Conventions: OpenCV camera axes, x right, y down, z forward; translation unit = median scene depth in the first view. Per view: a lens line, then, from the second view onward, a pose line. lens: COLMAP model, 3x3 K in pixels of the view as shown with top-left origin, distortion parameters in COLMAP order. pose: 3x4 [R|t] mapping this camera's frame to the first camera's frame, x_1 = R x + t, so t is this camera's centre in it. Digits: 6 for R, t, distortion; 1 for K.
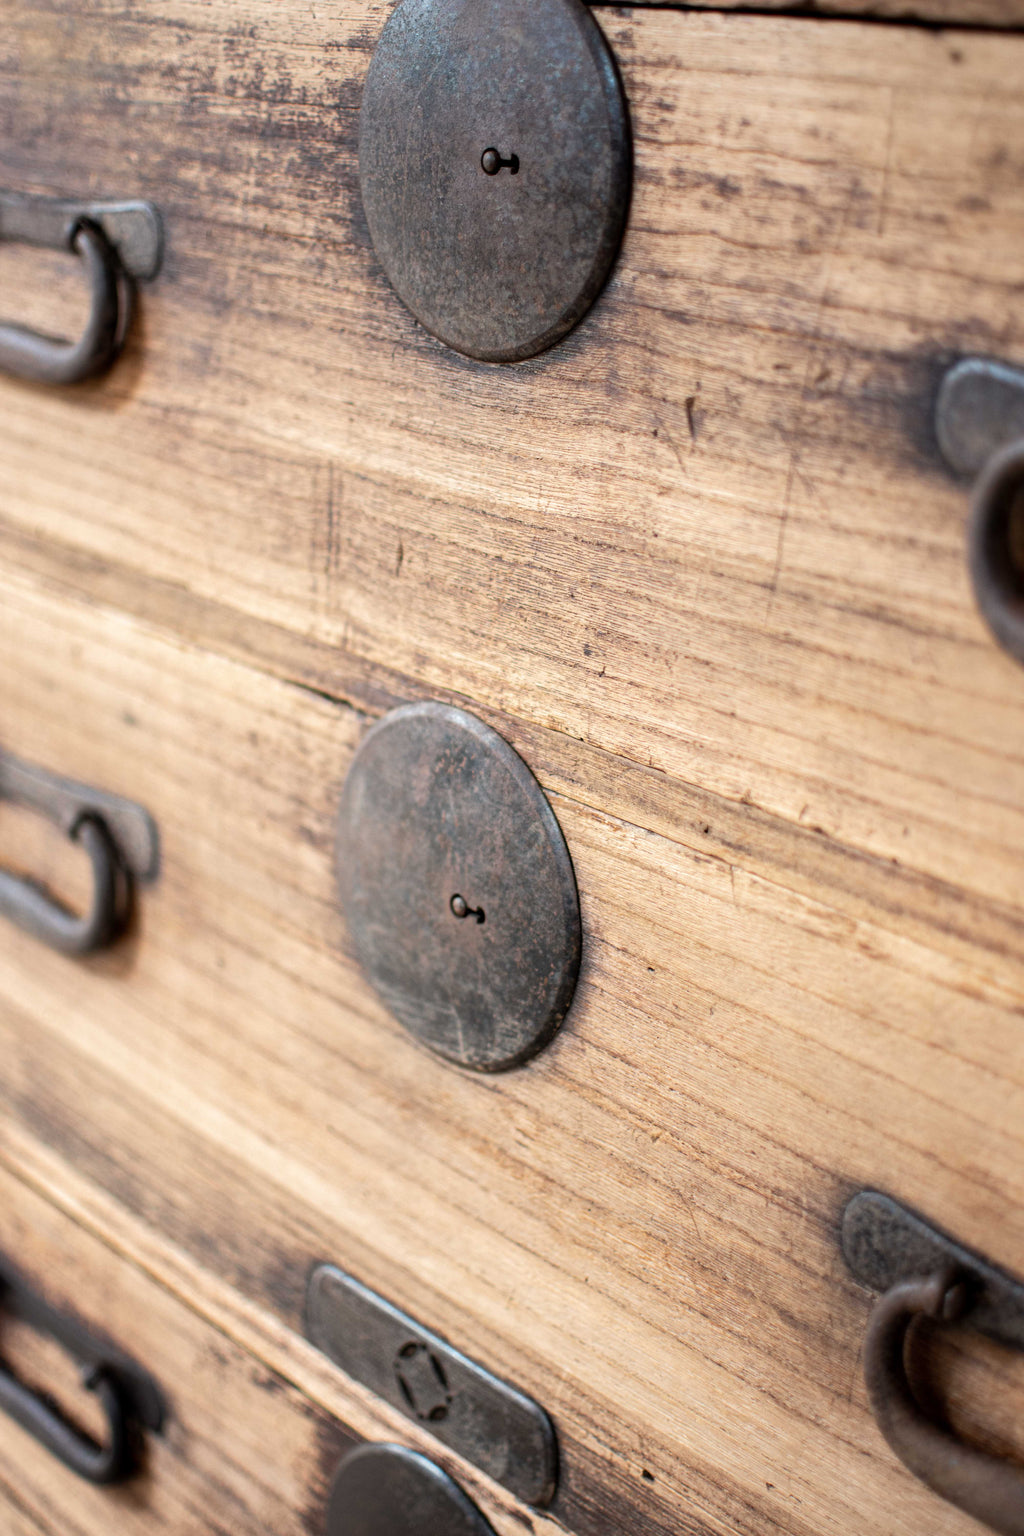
lens RADIAL K [[2384.3, 0, 510.6], [0, 2384.3, 799.8], [0, 0, 1]] dist [-0.207508, 0.164231]
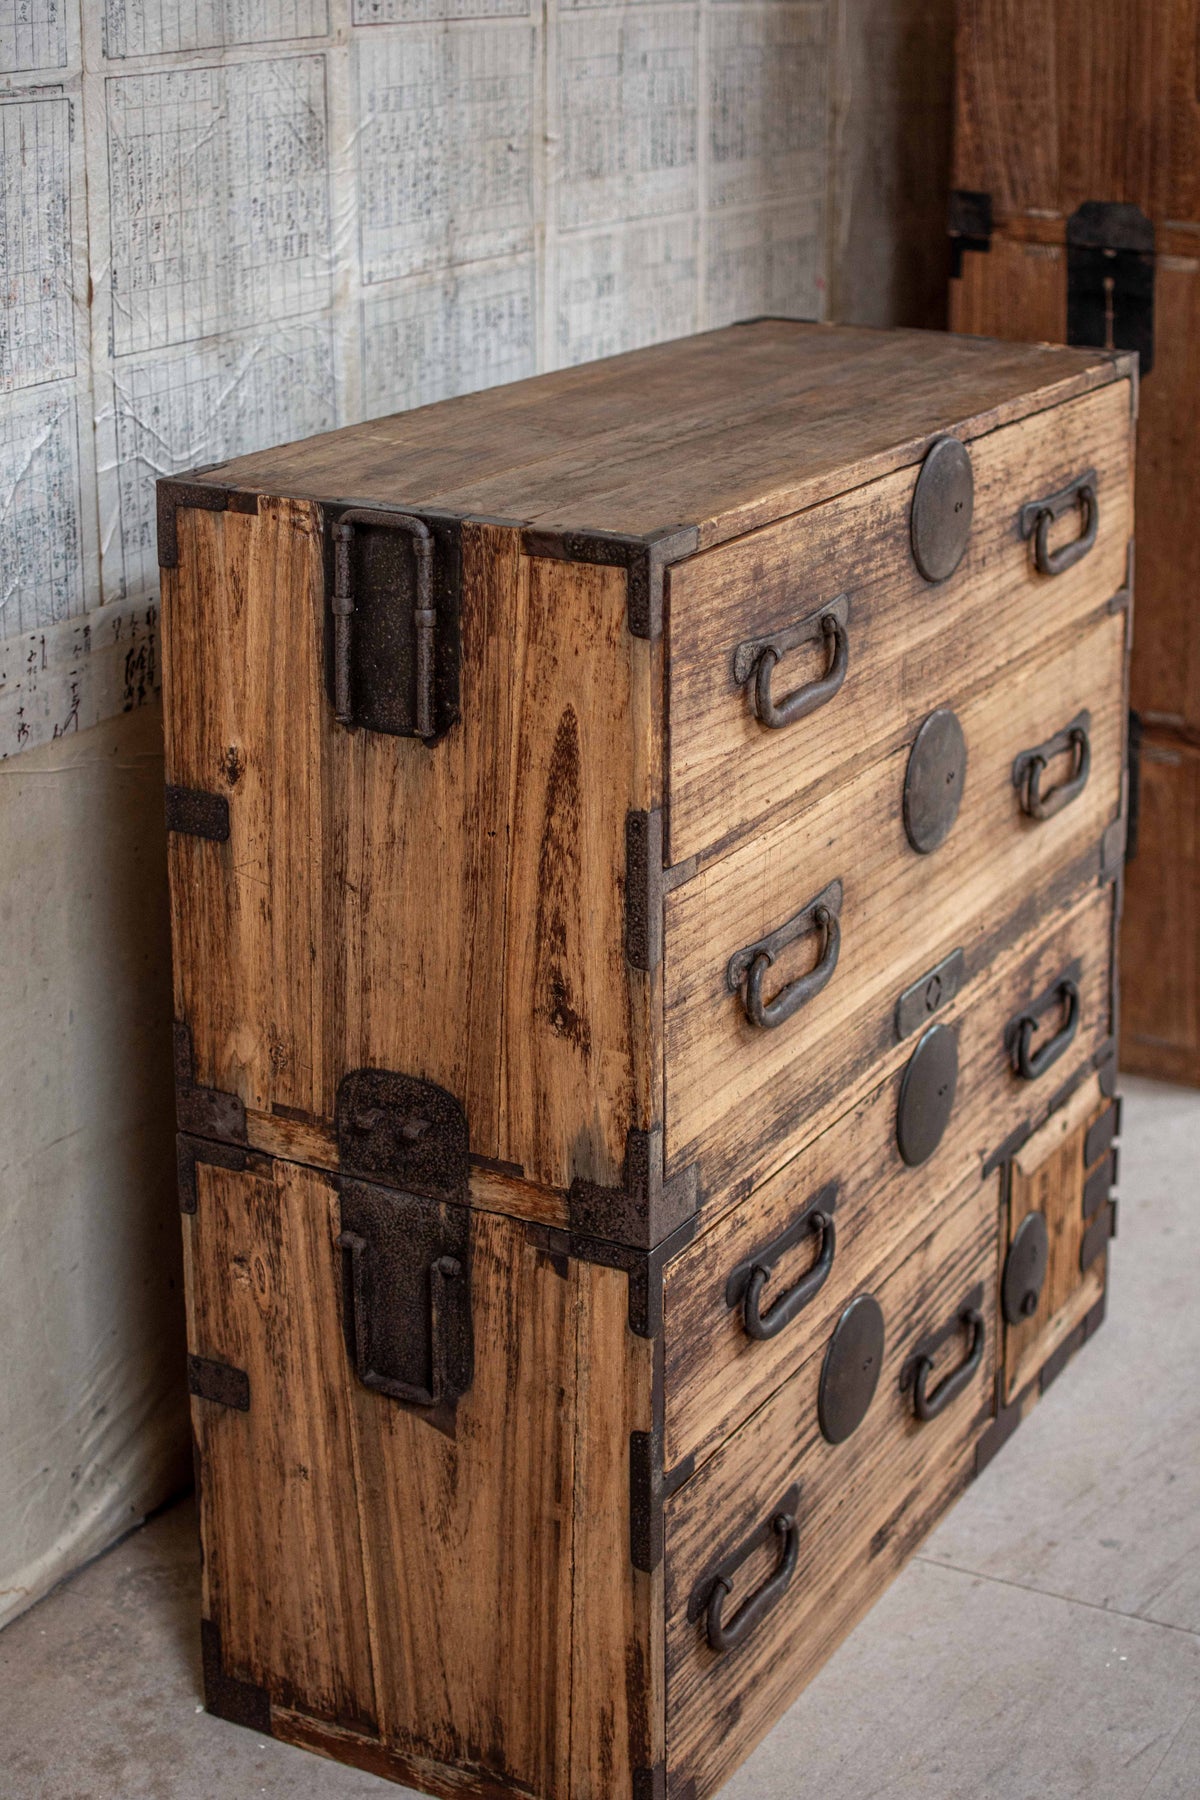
lens RADIAL K [[2720.4, 0, 848.3], [0, 2720.4, 475.8], [0, 0, 1]] dist [-0.031425, -0.004061]
pose [[-0.379435, -0.248148, 0.891320, -2.638472], [0.272122, 0.890821, 0.363851, -1.411257], [-0.884296, 0.380606, -0.270482, 1.834540]]
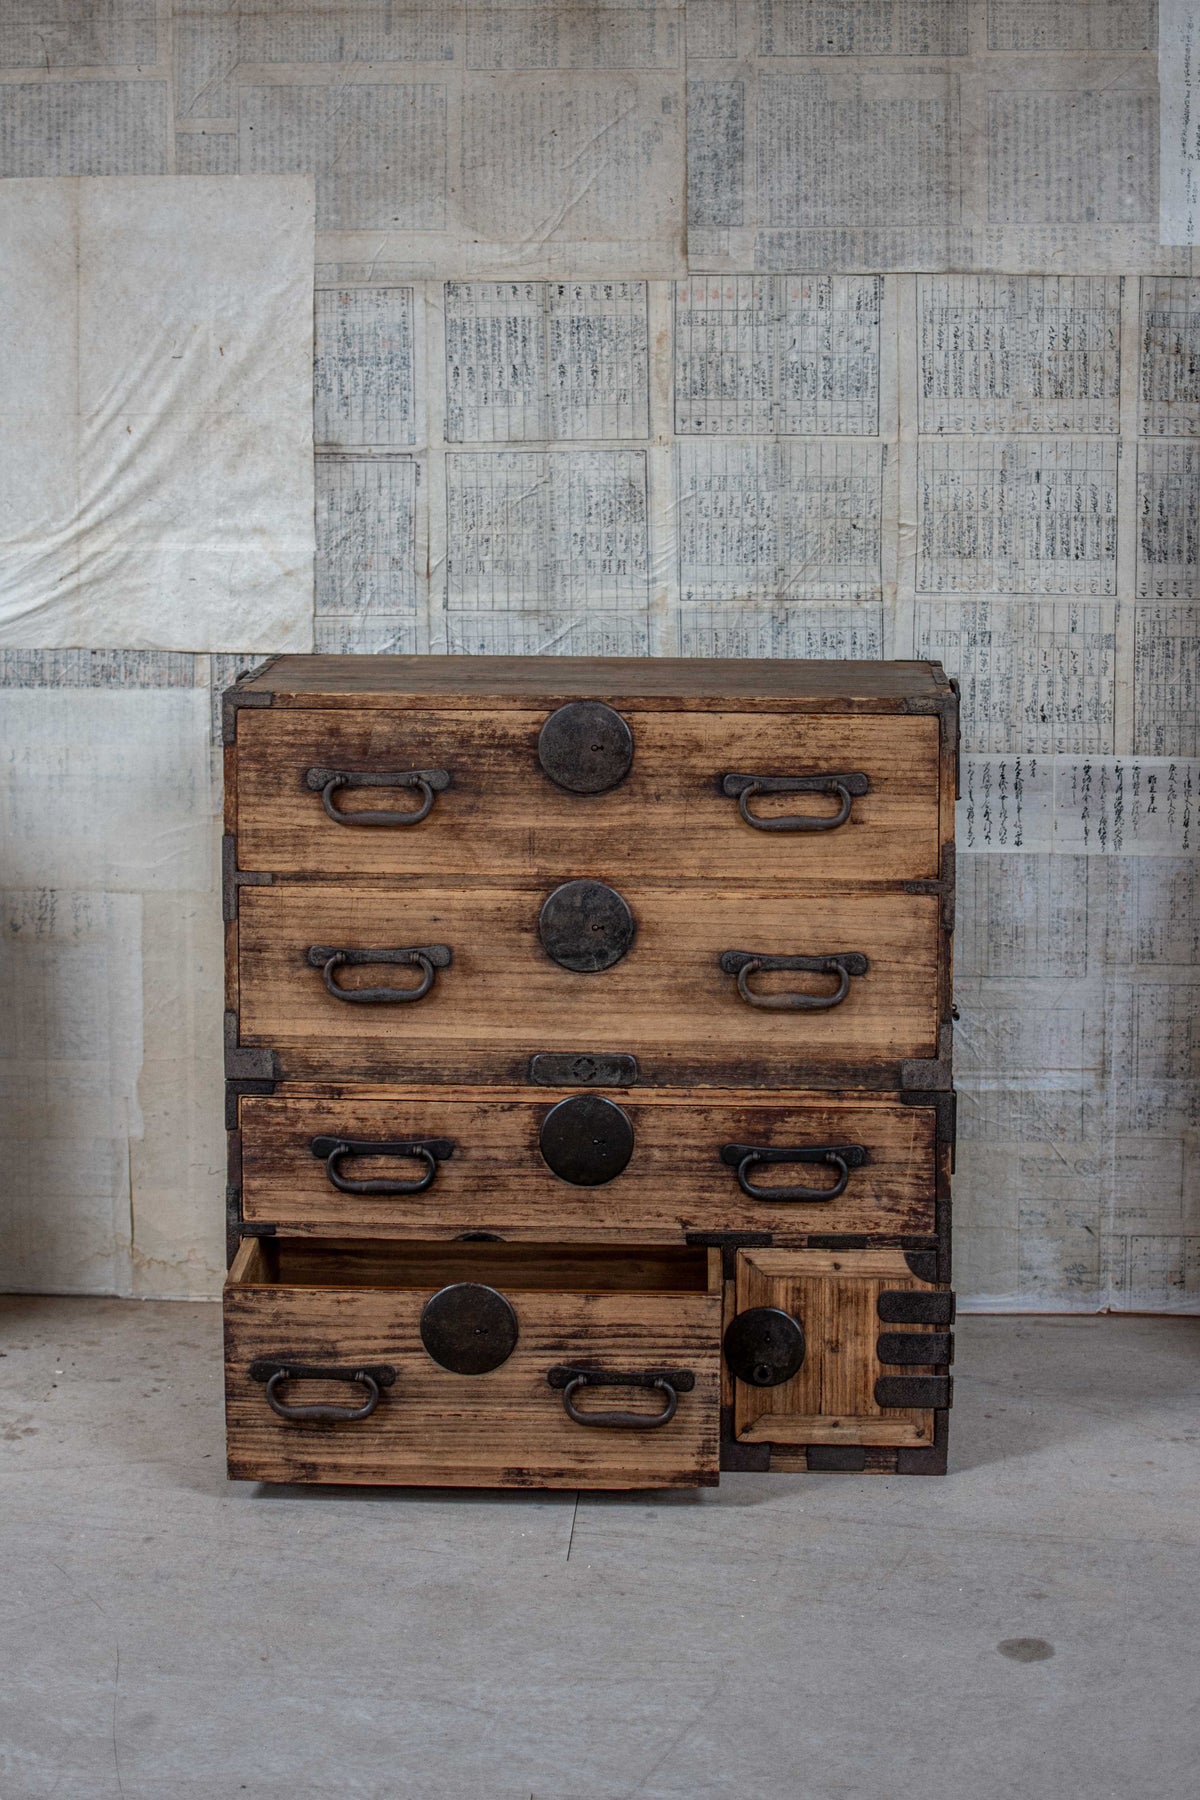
lens RADIAL K [[3231.3, 0, 715.9], [0, 3231.3, 732.1], [0, 0, 1]] dist [0.009155, 0.002648]
pose [[0.679854, -0.150750, 0.717685, -3.852995], [0.267778, 0.962099, -0.051574, 0.065016], [-0.682710, 0.227244, 0.694455, -3.085583]]
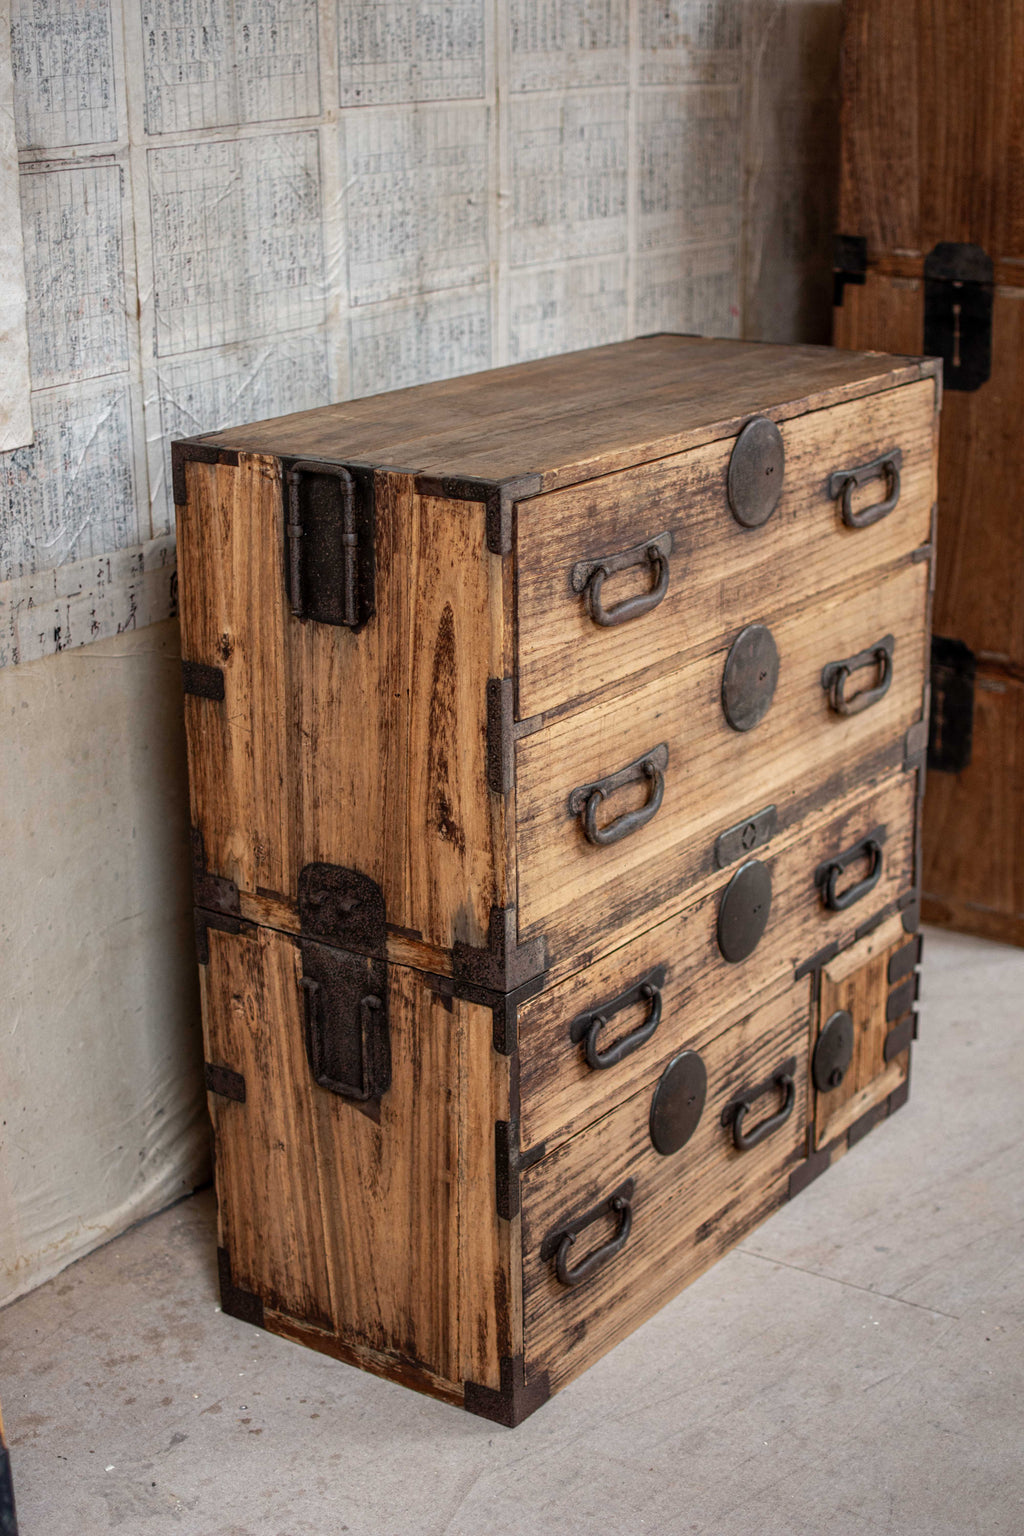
lens RADIAL K [[2245.3, 0, 512.0], [0, 2245.3, 768.0], [0, 0, 1]] dist [-0.002705, -0.123102]
pose [[-0.223984, -0.362116, 0.904822, -3.066270], [0.320818, 0.849272, 0.419301, -1.384715], [-0.920276, 0.384199, -0.074050, 1.684659]]
